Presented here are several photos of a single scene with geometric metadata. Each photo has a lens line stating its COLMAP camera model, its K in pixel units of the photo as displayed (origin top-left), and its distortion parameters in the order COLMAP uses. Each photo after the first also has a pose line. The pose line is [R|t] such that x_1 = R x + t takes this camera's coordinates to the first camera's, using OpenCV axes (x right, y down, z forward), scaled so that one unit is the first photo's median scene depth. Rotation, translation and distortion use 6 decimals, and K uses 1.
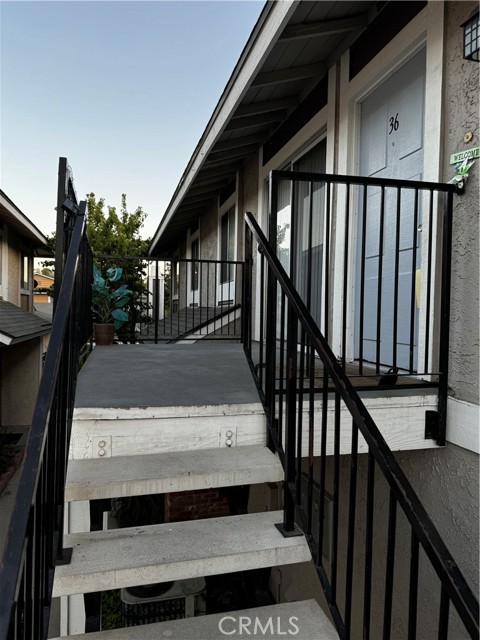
lens RADIAL K [[454.5, 0, 240.7], [0, 454.5, 318.9], [0, 0, 1]] dist [-0.000336, -0.004075]
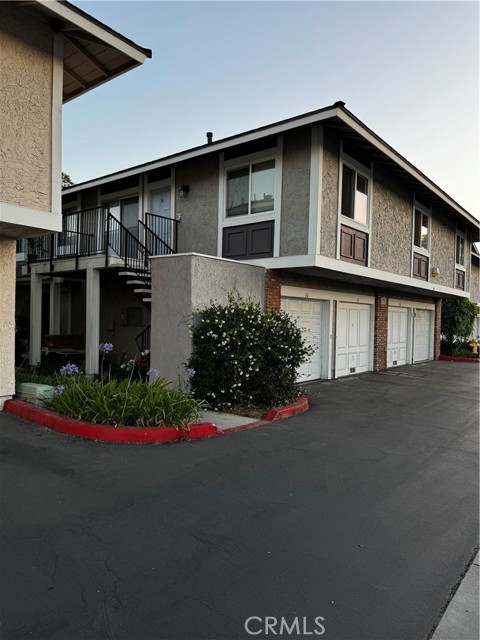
lens RADIAL K [[454.5, 0, 240.2], [0, 454.5, 320.7], [0, 0, 1]] dist [-0.000336, -0.004075]
pose [[0.809766, 0.002064, 0.586749, -1.749663], [-0.003321, 0.999994, 0.001066, 0.735937], [-0.586743, -0.002812, 0.809768, -3.174714]]
